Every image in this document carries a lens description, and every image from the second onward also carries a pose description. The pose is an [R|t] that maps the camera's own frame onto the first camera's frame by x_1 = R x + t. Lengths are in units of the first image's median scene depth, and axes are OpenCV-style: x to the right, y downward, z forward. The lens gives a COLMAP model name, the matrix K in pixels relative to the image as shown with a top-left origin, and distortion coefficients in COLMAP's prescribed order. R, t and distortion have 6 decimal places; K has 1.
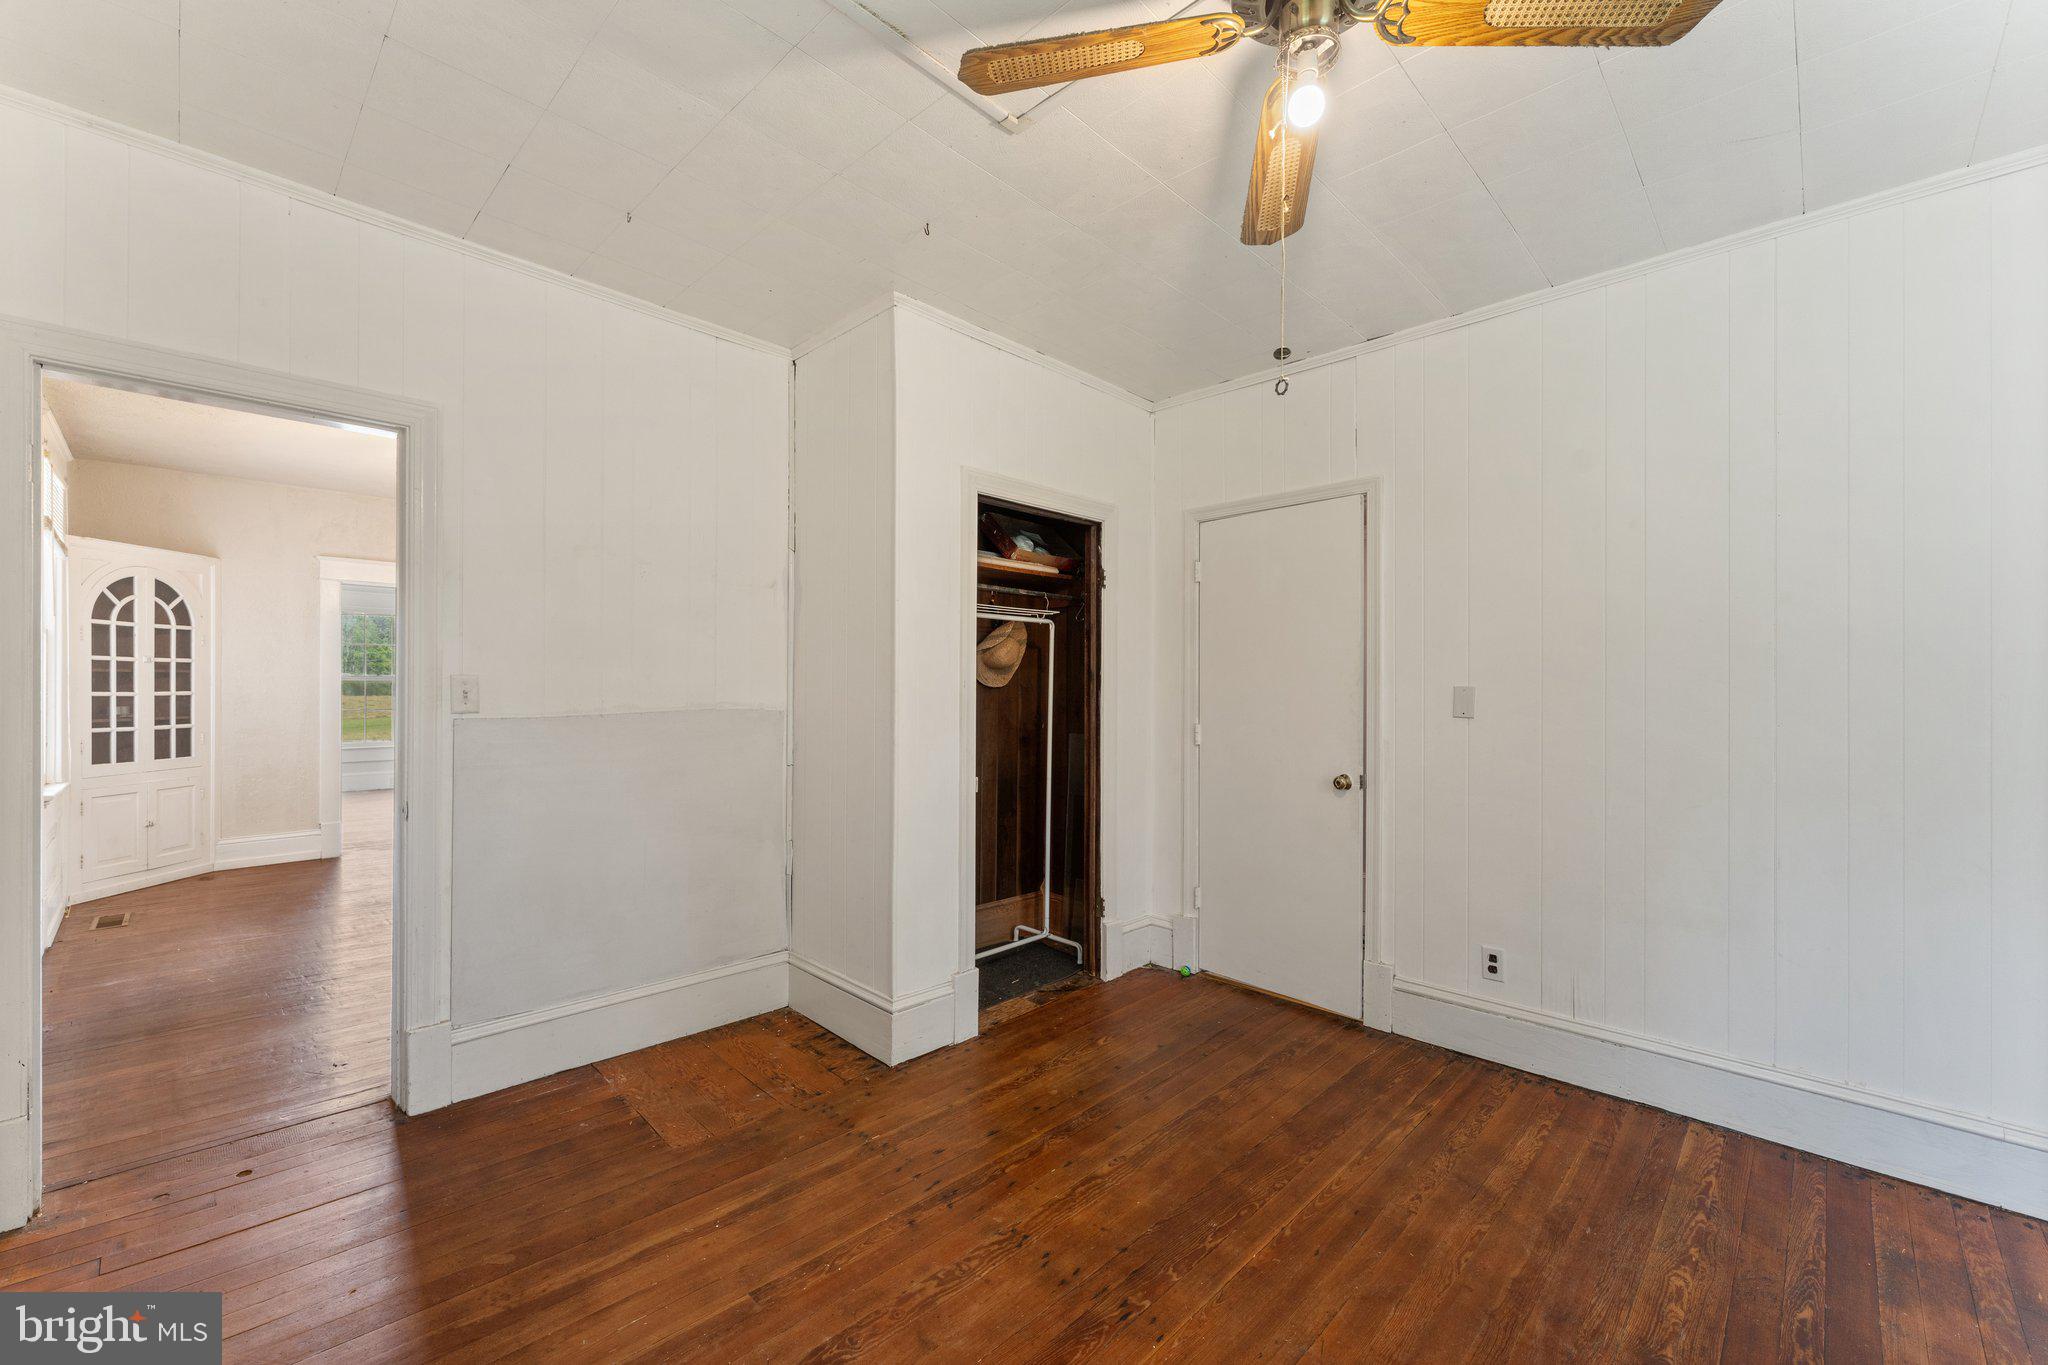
lens RADIAL K [[826.4, 0, 1014.4], [0, 826.4, 686.7], [0, 0, 1]] dist [0.006156, 0.000259]
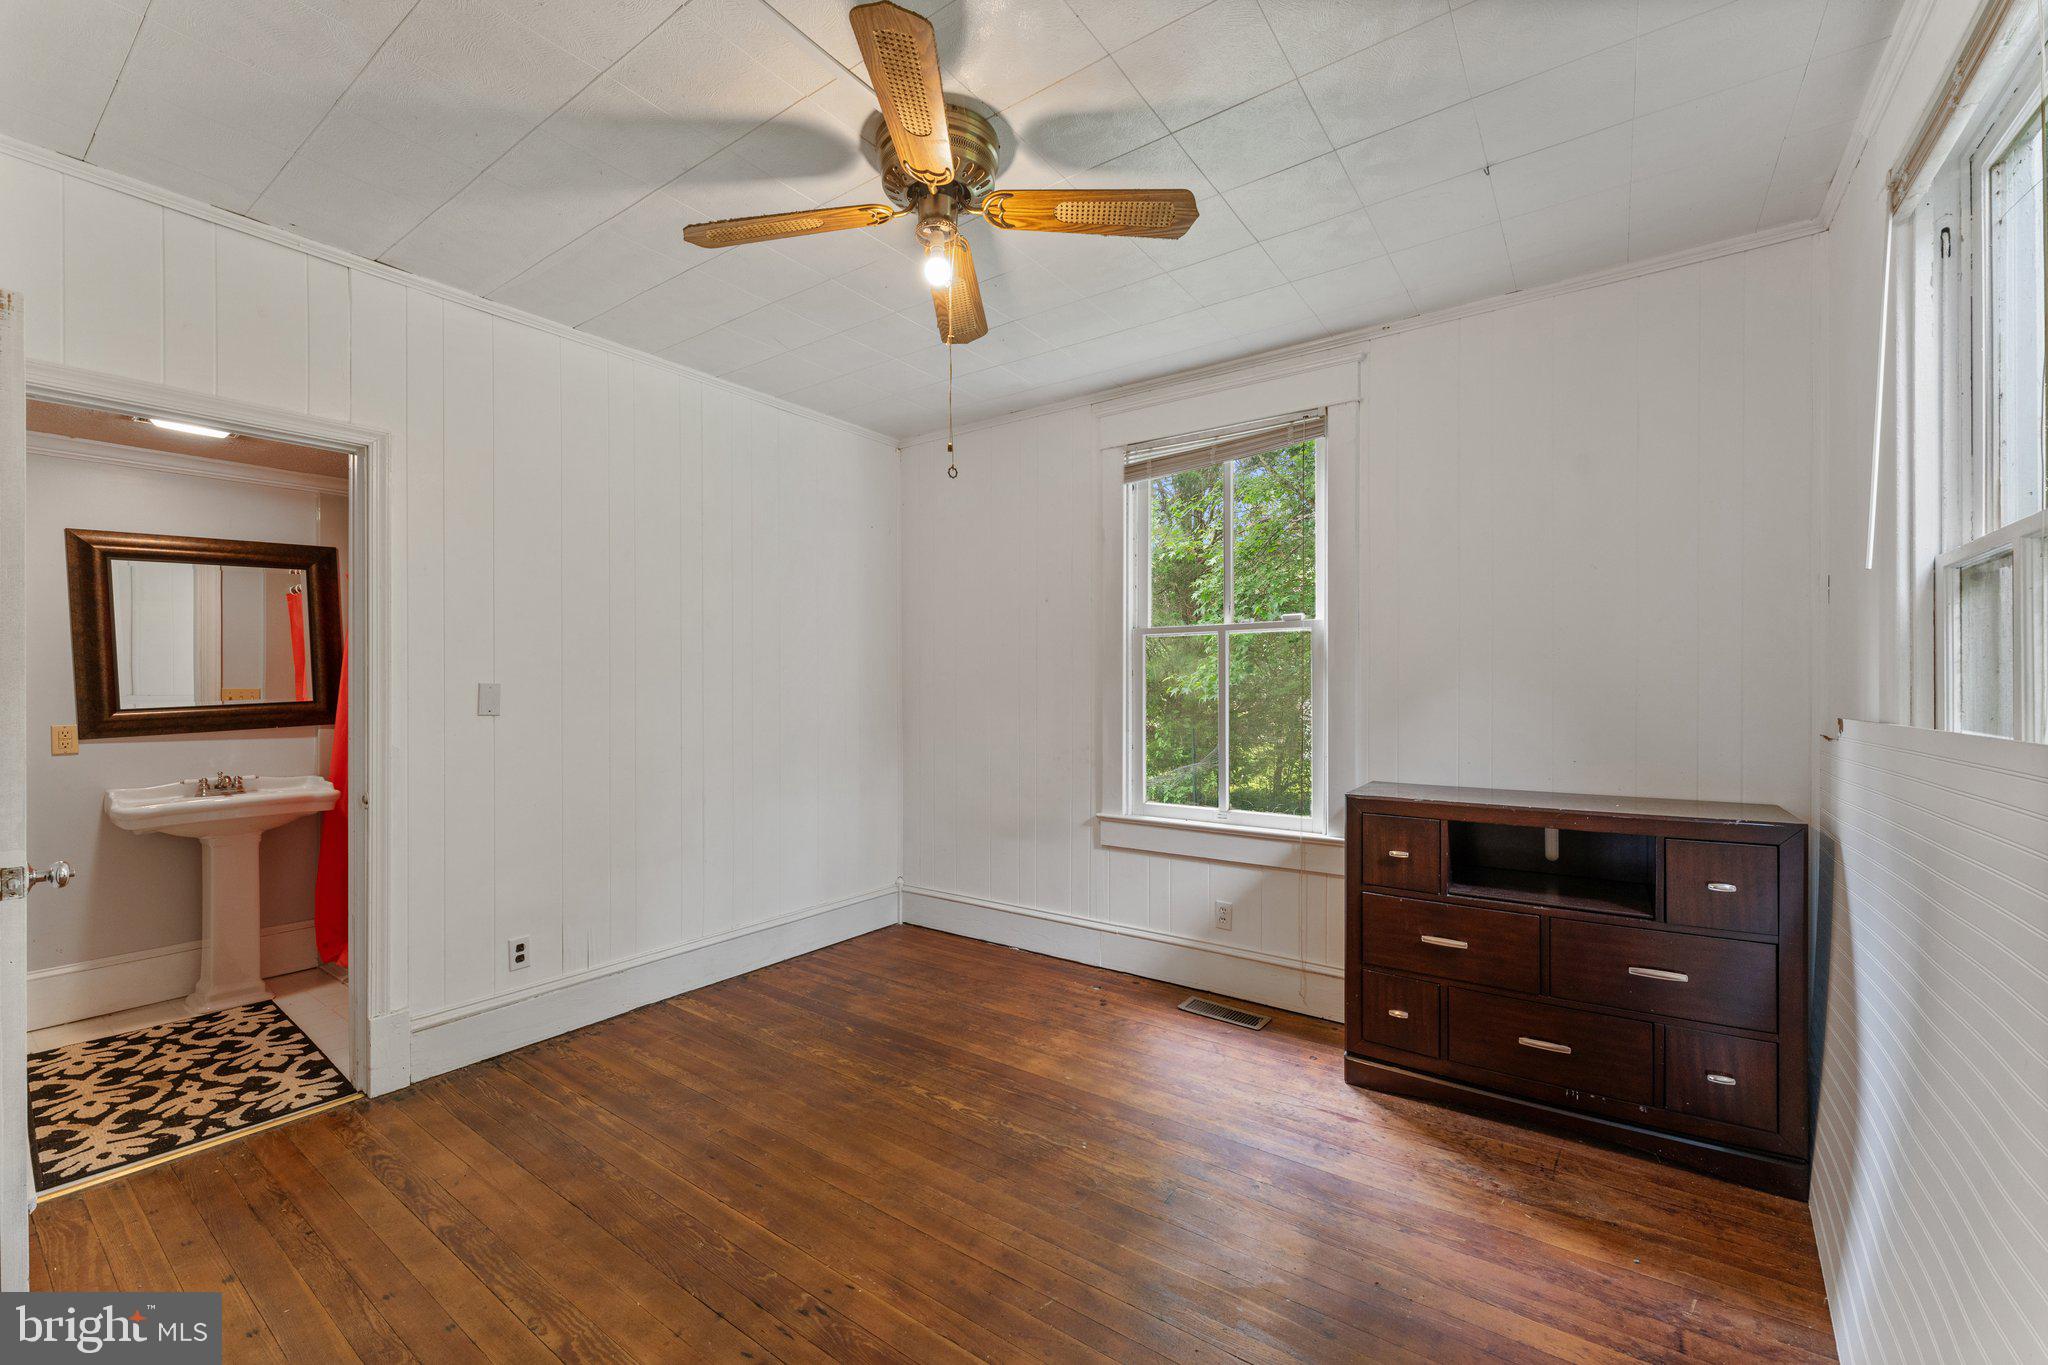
lens RADIAL K [[826.4, 0, 1024.7], [0, 826.4, 683.8], [0, 0, 1]] dist [0.006156, 0.000259]
pose [[-0.152934, -0.003401, 0.988231, -0.620731], [-0.003905, 0.999988, 0.002837, -0.005494], [-0.988229, -0.003426, -0.152946, 0.629561]]
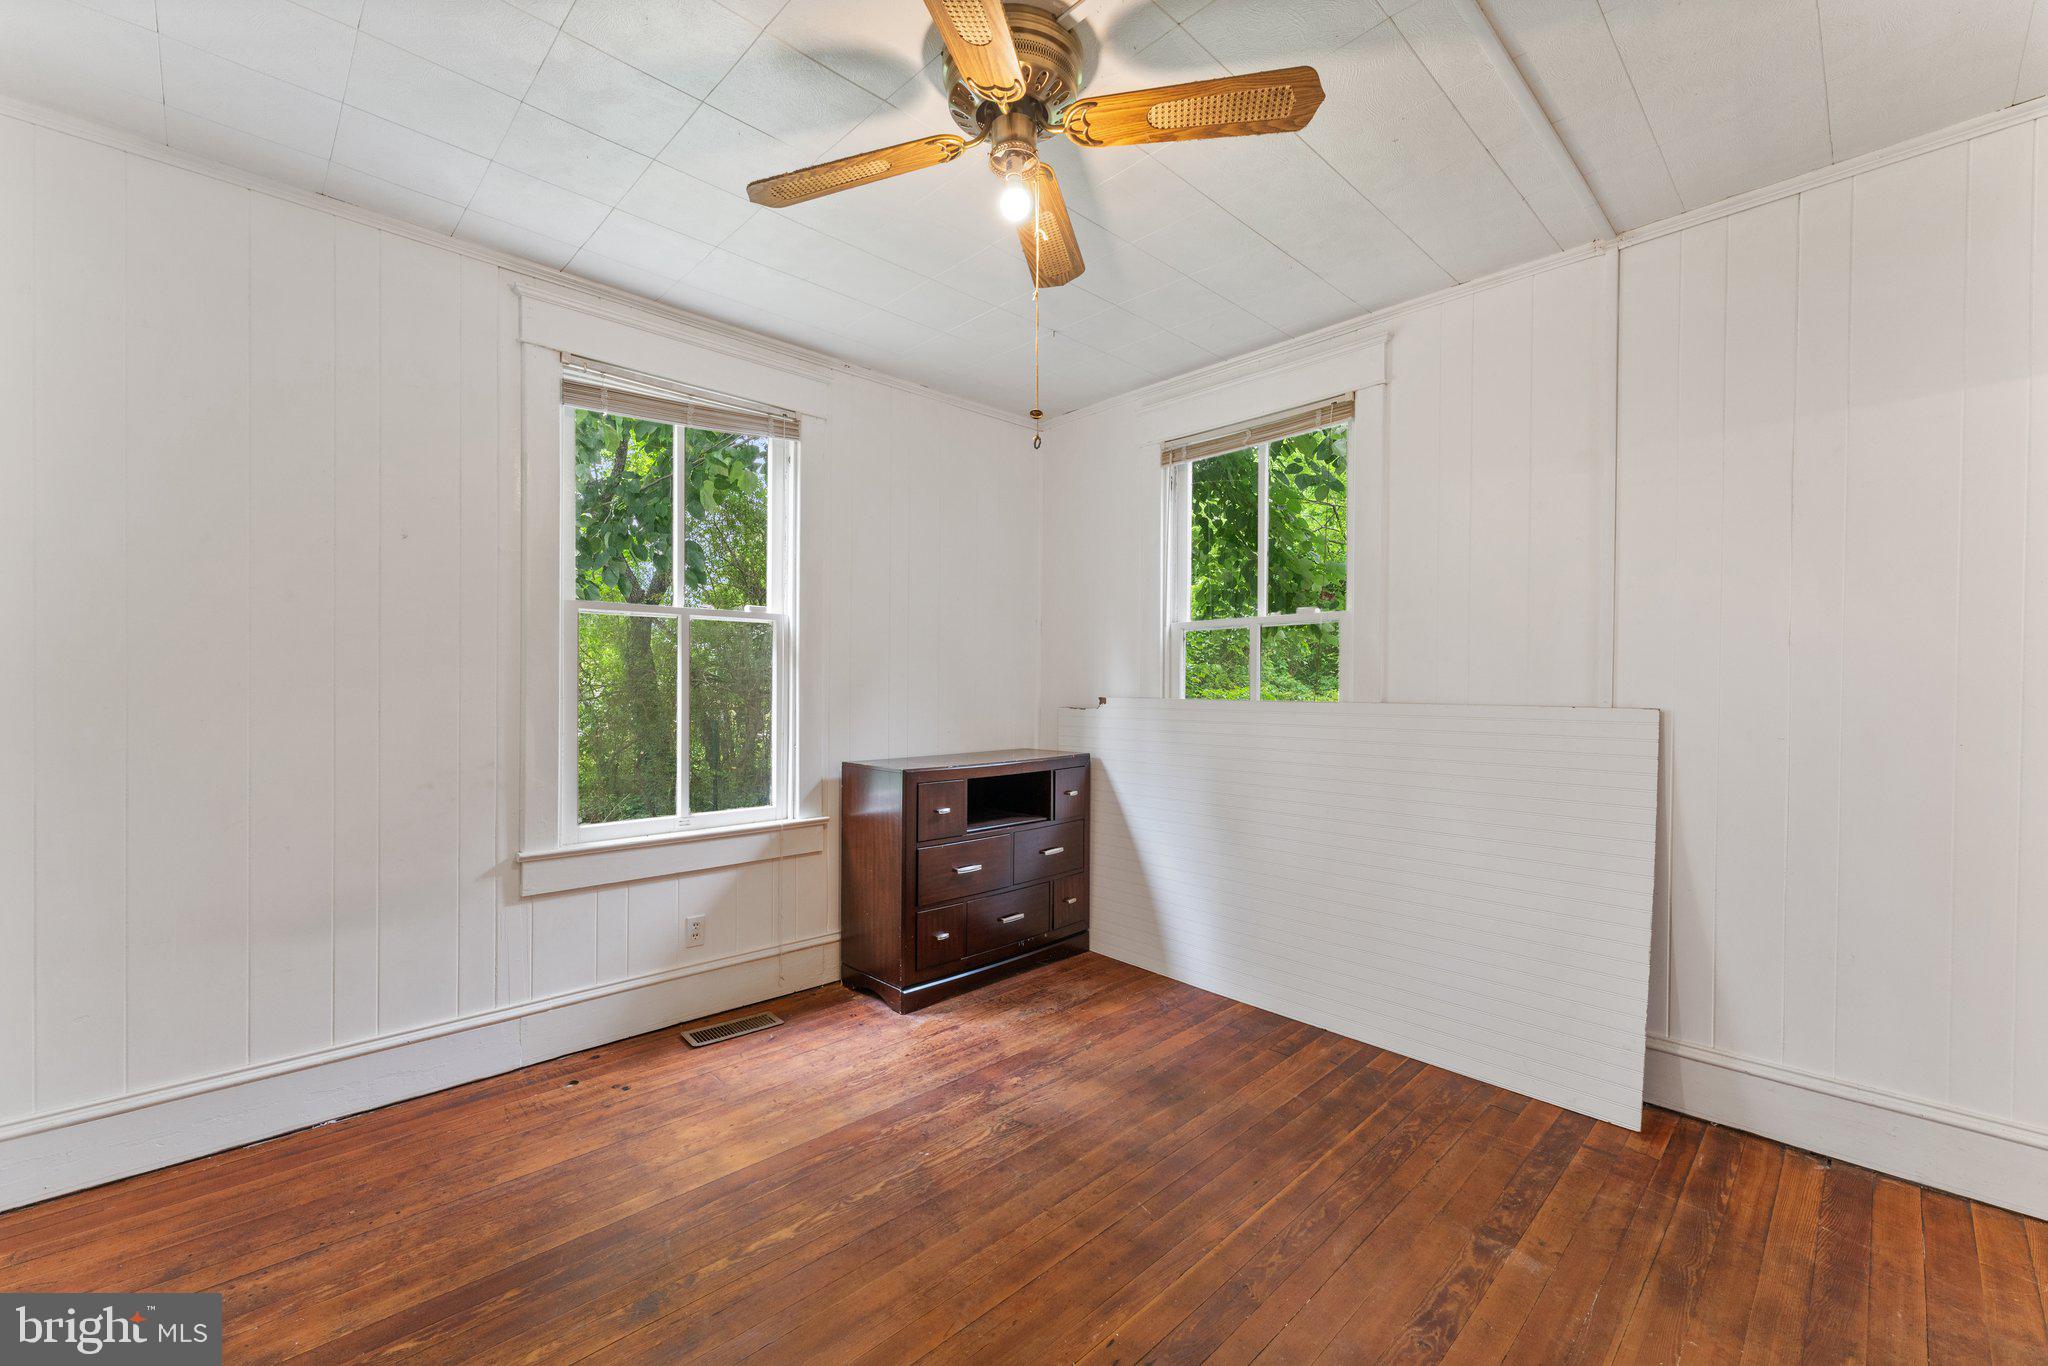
lens RADIAL K [[826.4, 0, 1013.0], [0, 826.4, 694.0], [0, 0, 1]] dist [0.006156, 0.000259]
pose [[-0.999069, -0.013422, 0.041005, 0.170921], [-0.013059, 0.999873, 0.009120, 0.008909], [-0.041122, 0.008576, -0.999117, 1.315085]]
